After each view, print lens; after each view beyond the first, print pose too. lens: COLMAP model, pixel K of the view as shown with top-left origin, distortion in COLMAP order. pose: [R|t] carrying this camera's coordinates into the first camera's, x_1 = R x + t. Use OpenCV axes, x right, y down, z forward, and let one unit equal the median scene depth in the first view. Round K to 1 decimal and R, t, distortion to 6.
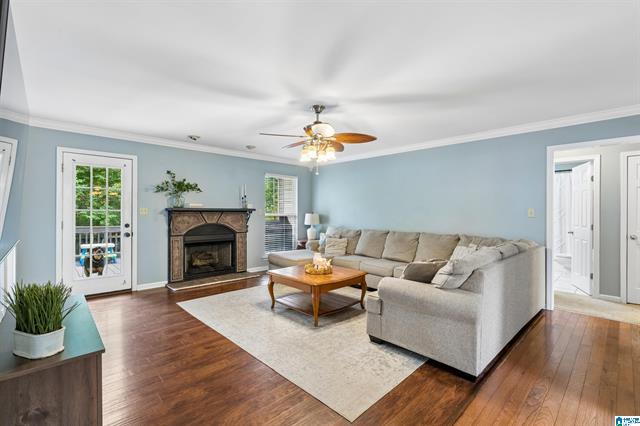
lens RADIAL K [[288.3, 0, 322.0], [0, 288.3, 212.3], [0, 0, 1]] dist [-0.001949, -0.000204]
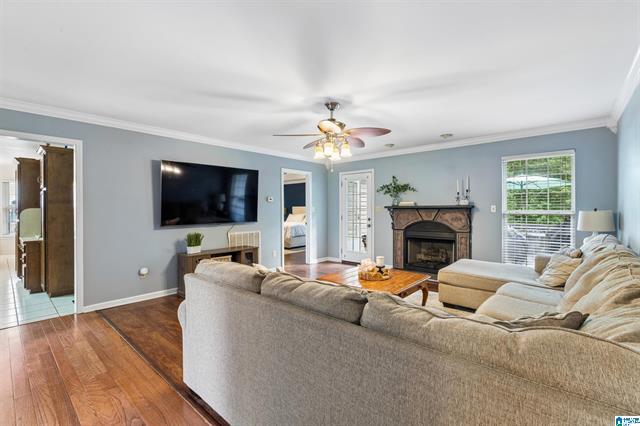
lens RADIAL K [[288.3, 0, 322.0], [0, 288.3, 212.3], [0, 0, 1]] dist [-0.001949, -0.000204]
pose [[0.091958, 0.007558, -0.995734, 0.640895], [0.003230, 0.999964, 0.007888, -0.000029], [0.995758, -0.003941, 0.091930, 0.574638]]
